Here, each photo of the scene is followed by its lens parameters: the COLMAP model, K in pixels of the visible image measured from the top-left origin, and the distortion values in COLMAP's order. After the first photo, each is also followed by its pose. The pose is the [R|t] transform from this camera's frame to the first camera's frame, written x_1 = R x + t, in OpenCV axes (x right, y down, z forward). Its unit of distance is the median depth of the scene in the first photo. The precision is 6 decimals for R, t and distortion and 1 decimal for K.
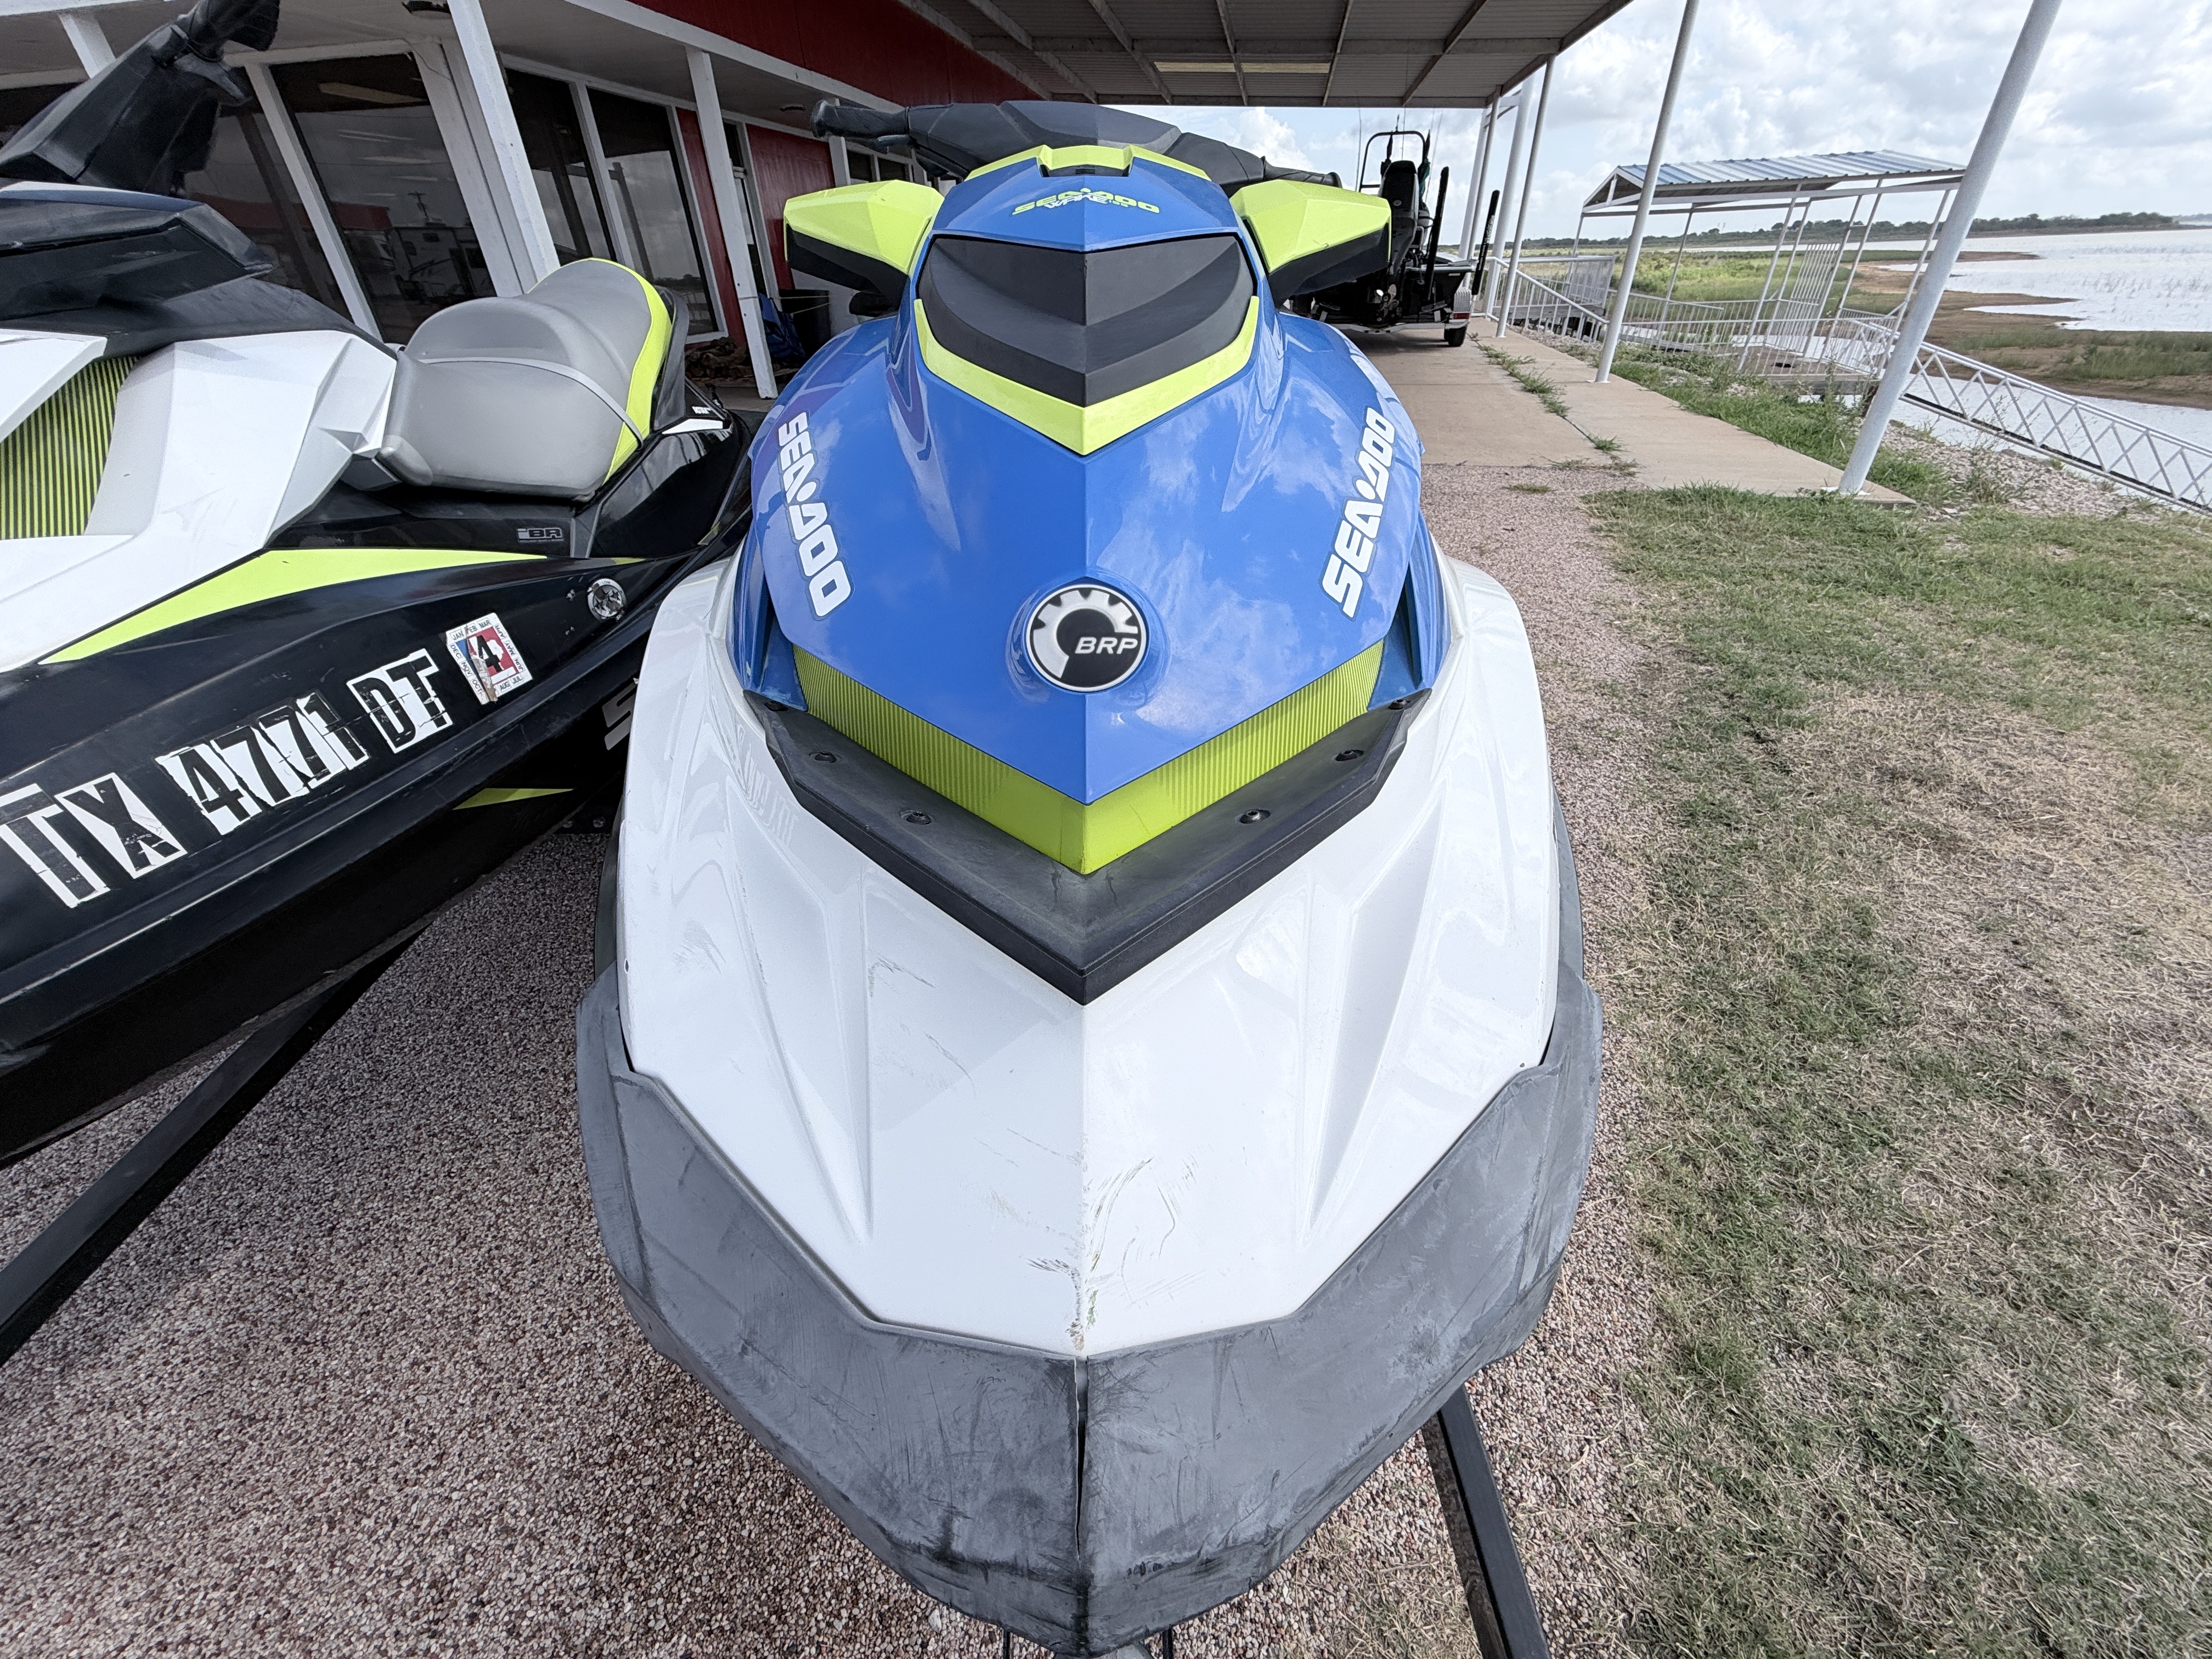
lens RADIAL K [[901.6, 0, 1106.0], [0, 901.6, 829.5], [0, 0, 1]] dist [0.003993, -0.000855]
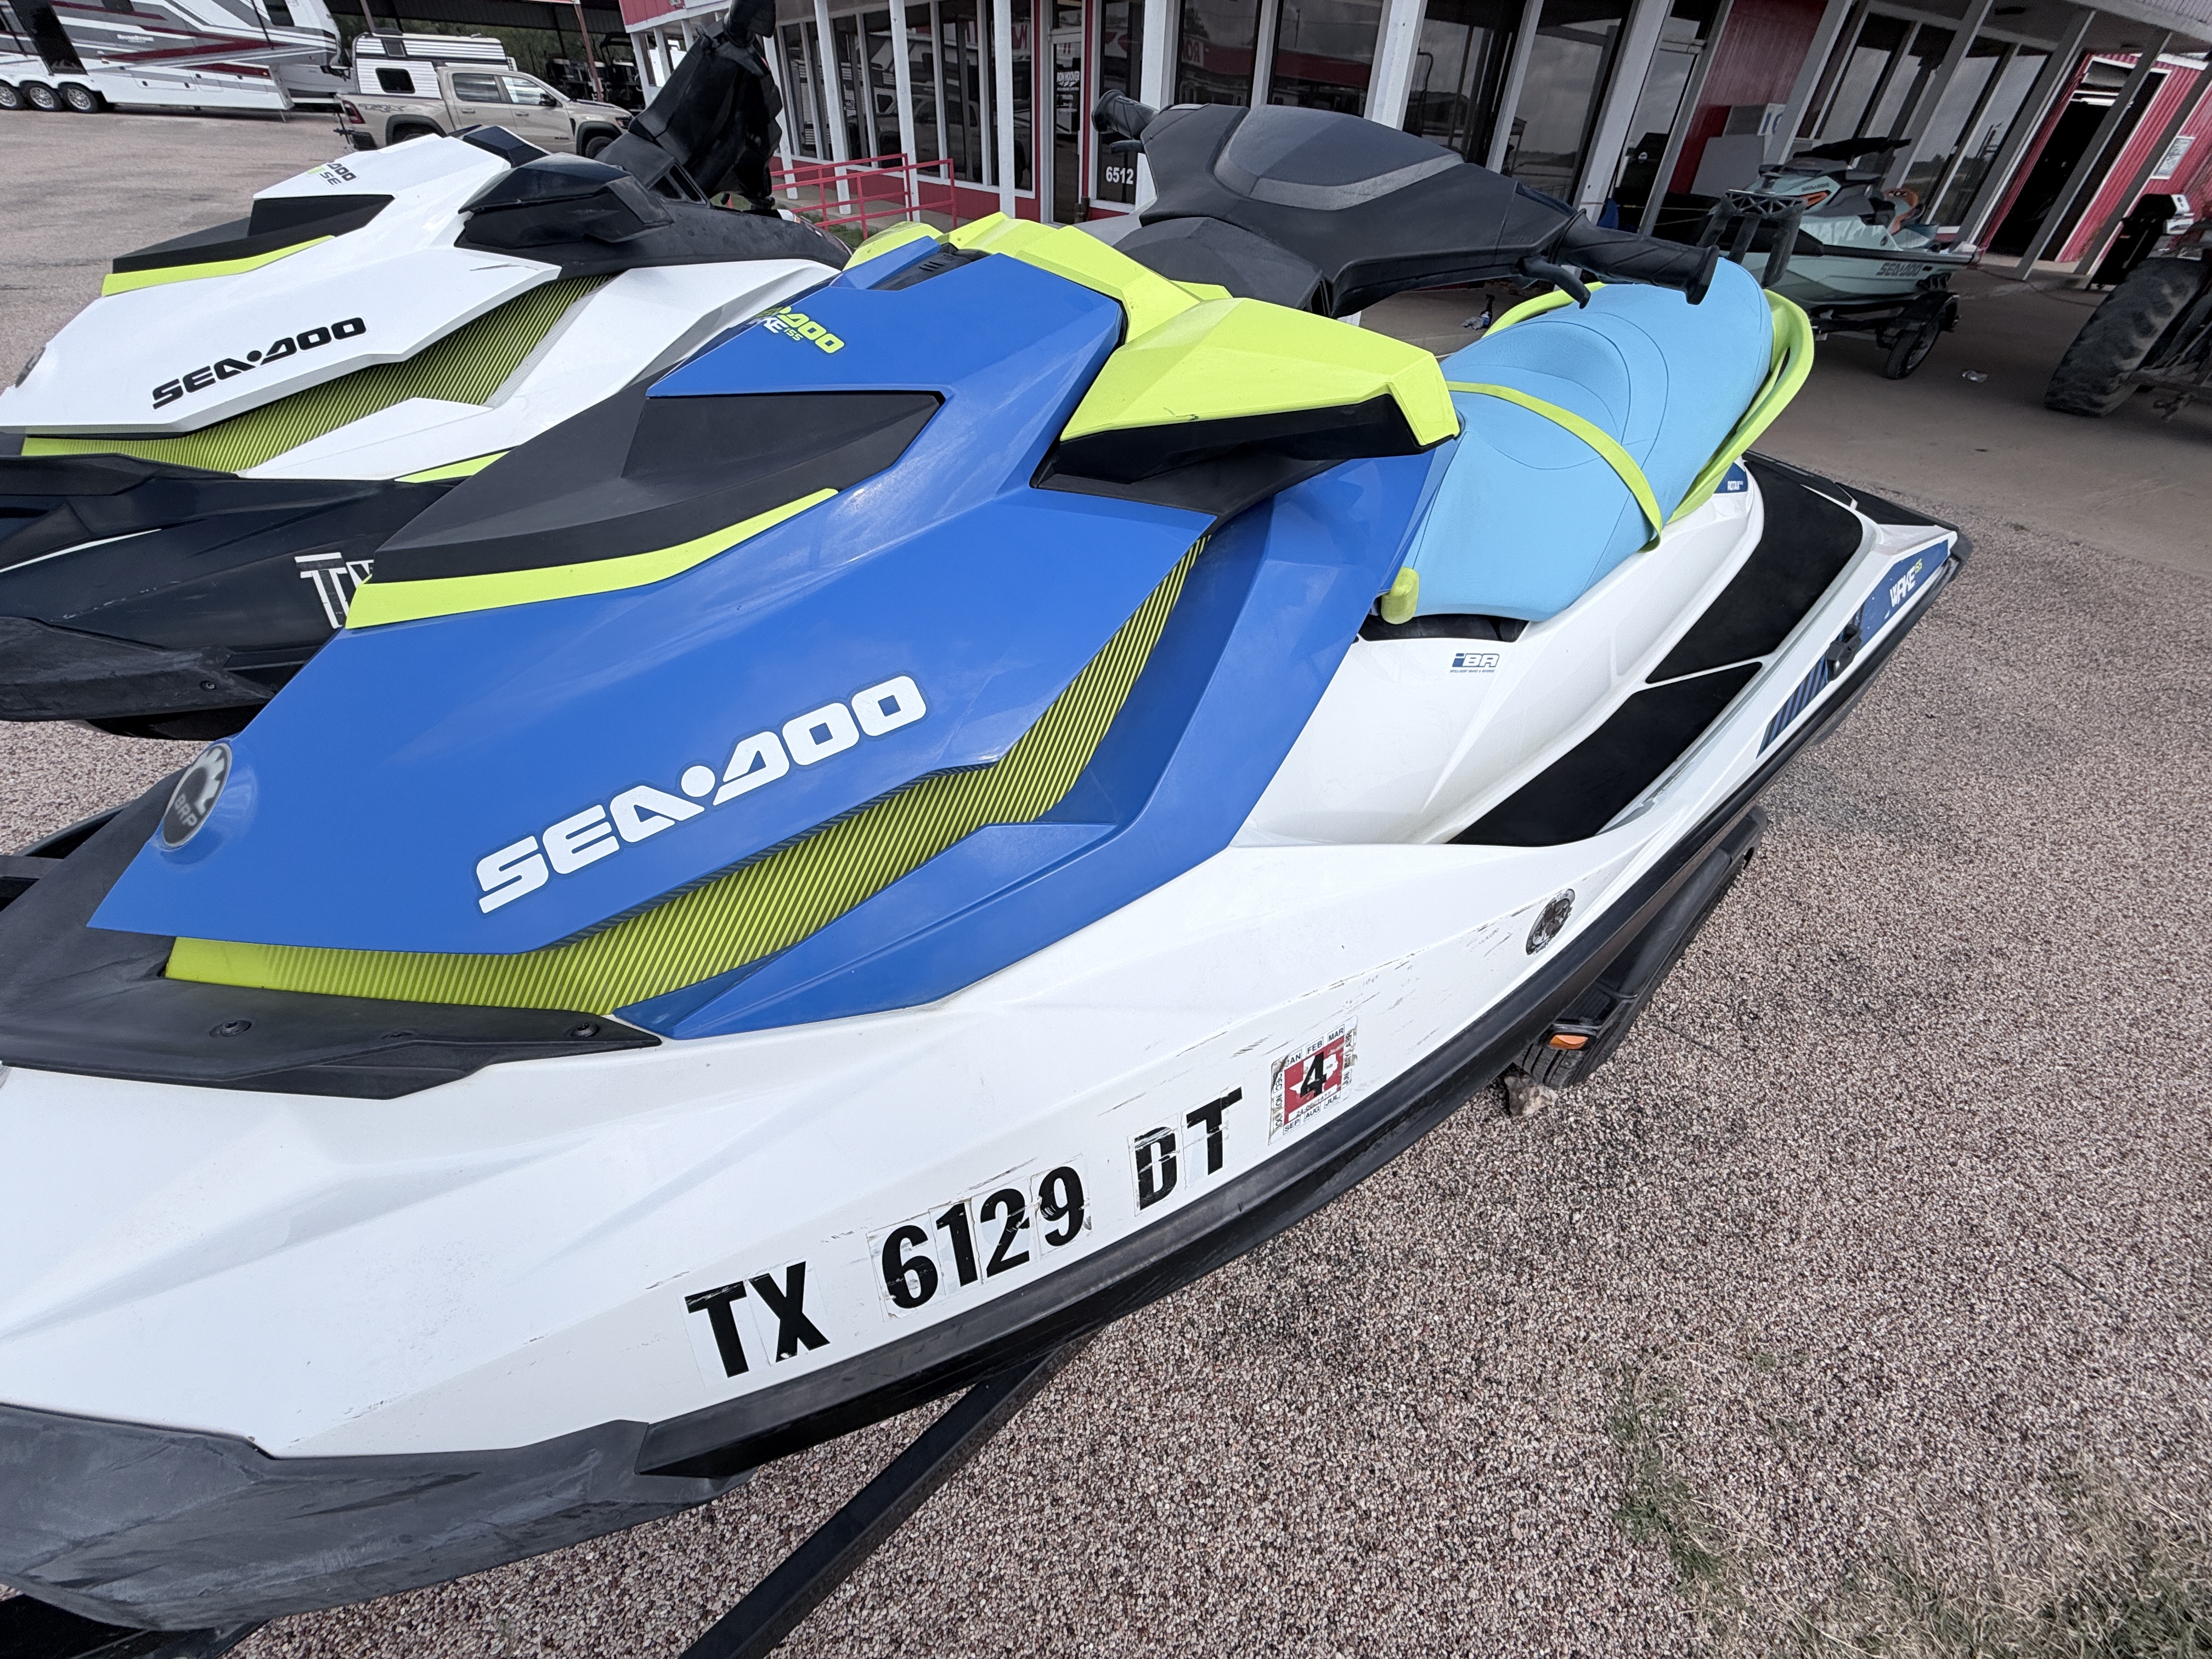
lens RADIAL K [[901.6, 0, 1106.0], [0, 901.6, 829.5], [0, 0, 1]] dist [0.003993, -0.000855]
pose [[0.659628, 0.506916, -0.554912, 0.687882], [-0.449830, 0.857748, 0.248842, -0.490208], [0.602116, 0.085473, 0.793820, 0.424033]]
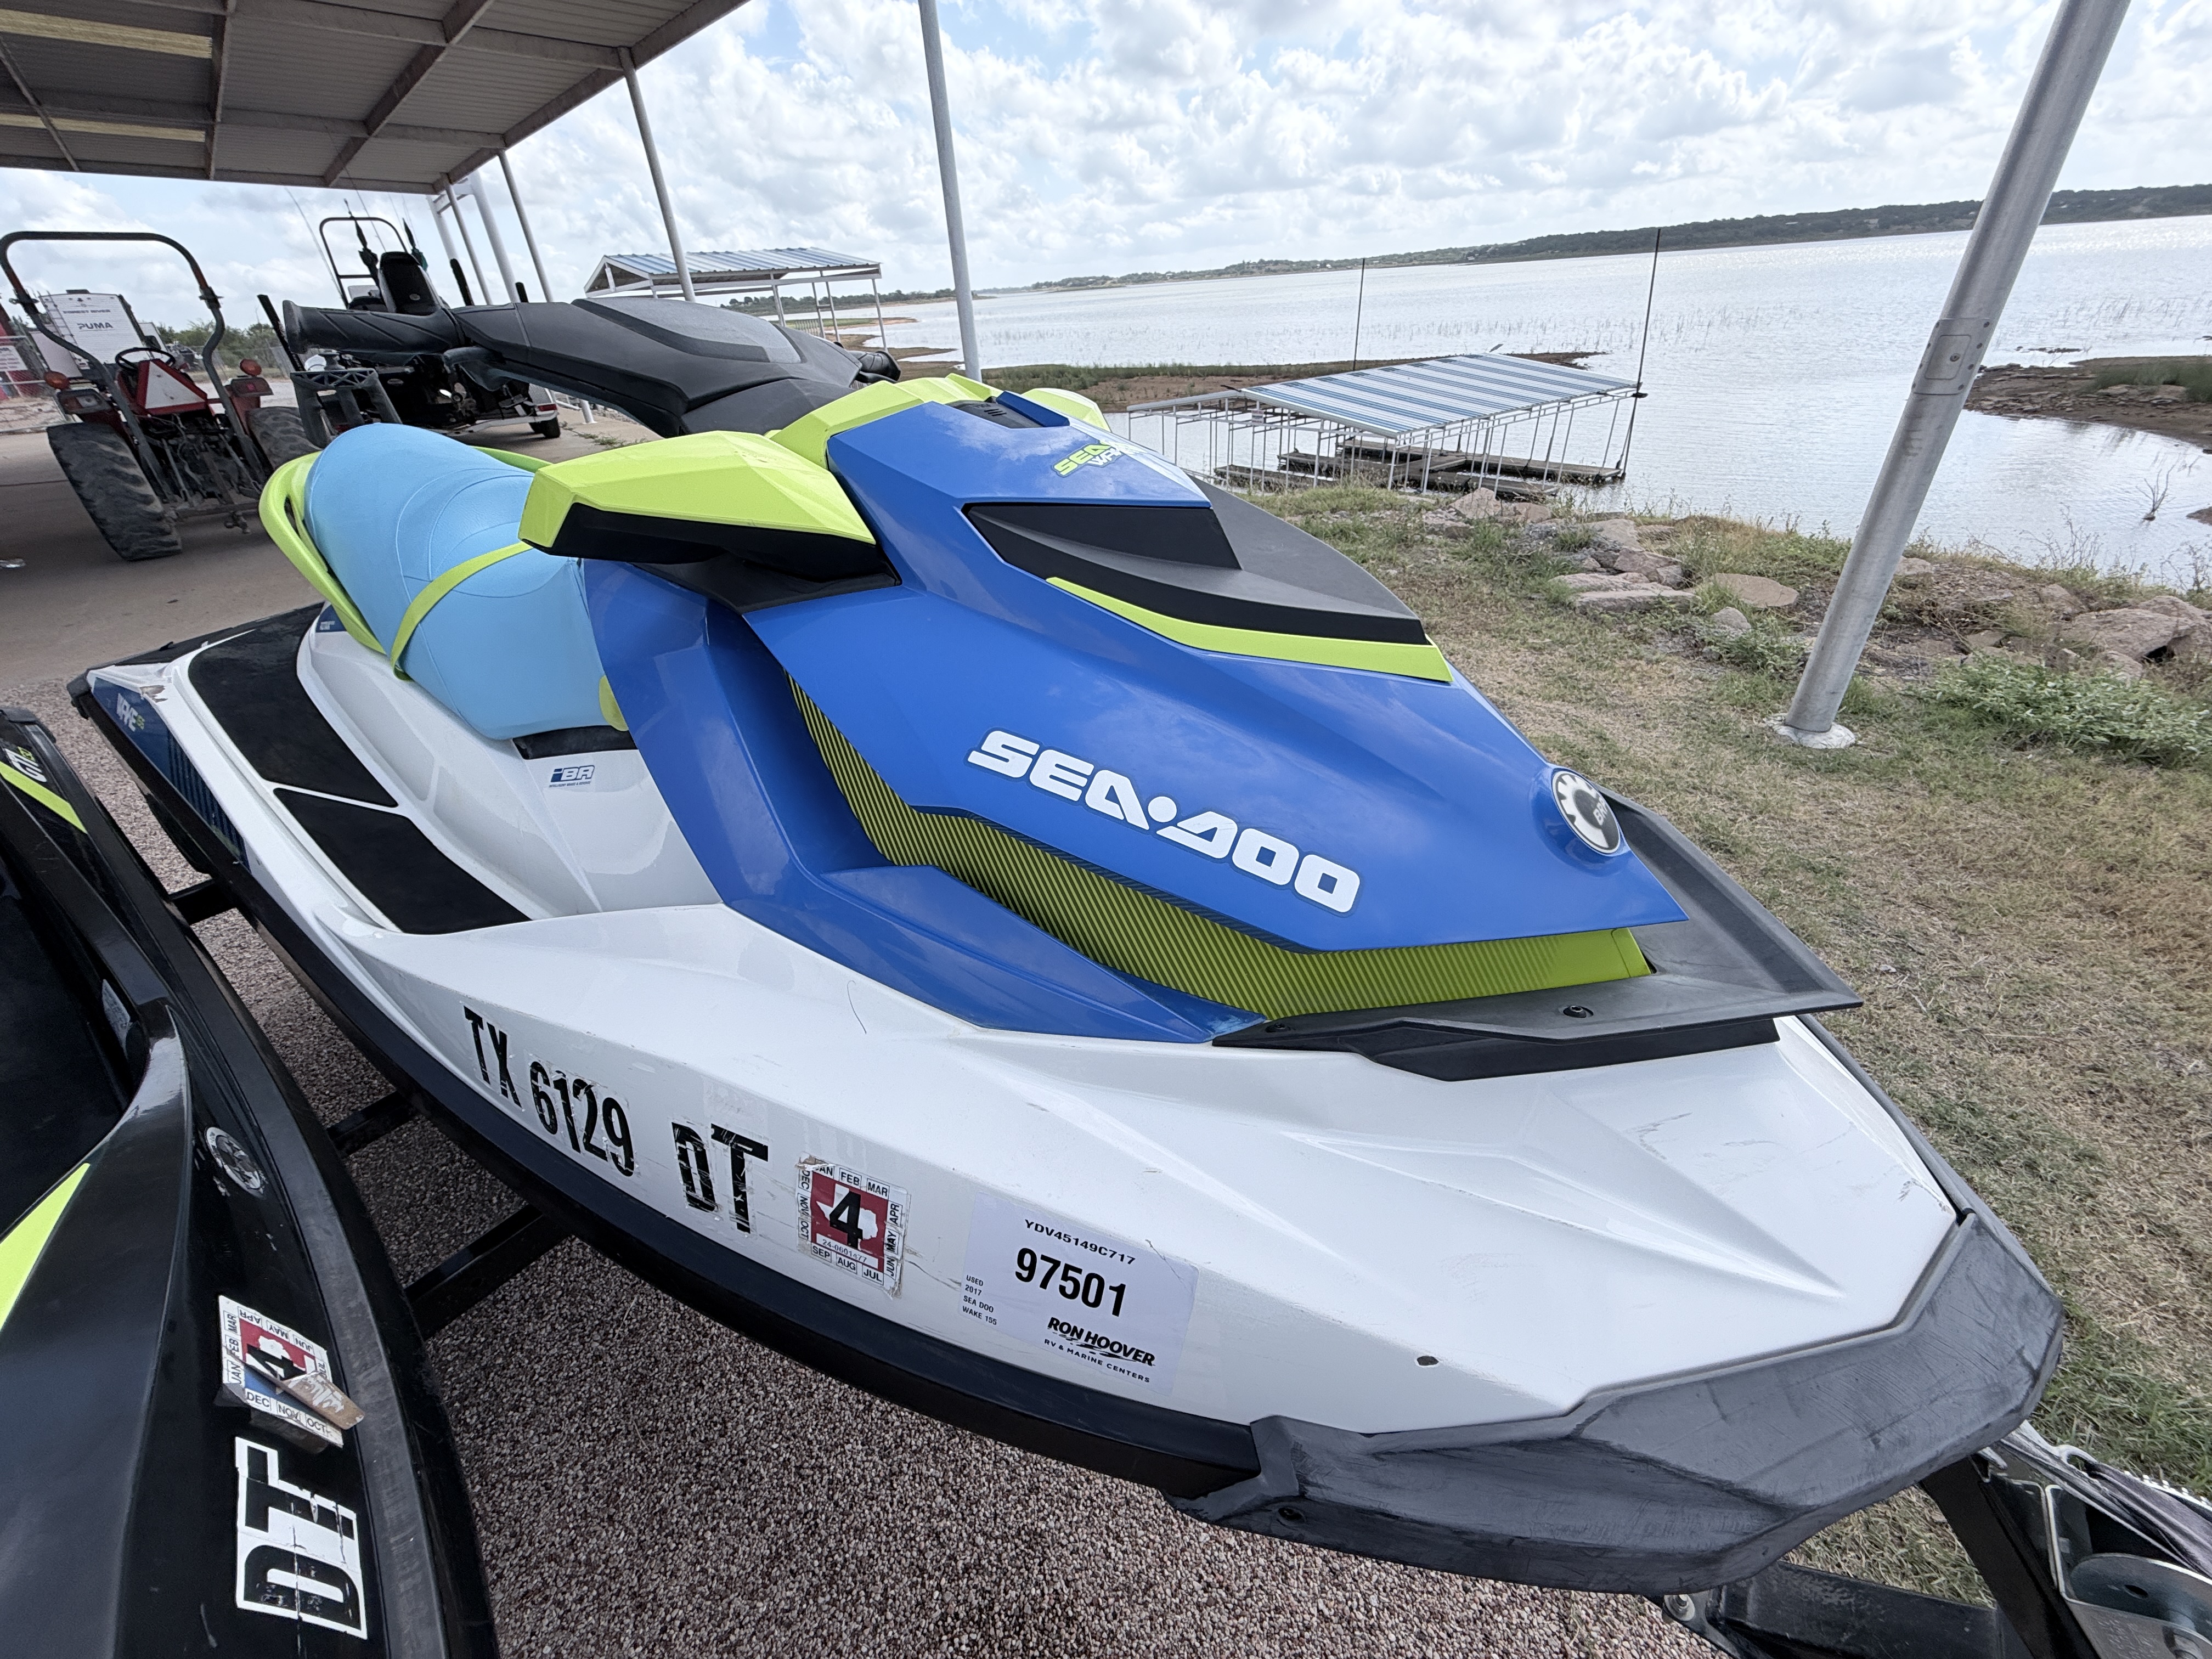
lens RADIAL K [[887.1, 0, 1106.0], [0, 887.1, 829.5], [0, 0, 1]] dist [-0.000313, -0.000121]
pose [[0.608044, -0.420076, 0.673661, -0.677058], [0.454023, 0.880082, 0.138995, -0.354089], [-0.651265, 0.221342, 0.725852, 0.286564]]
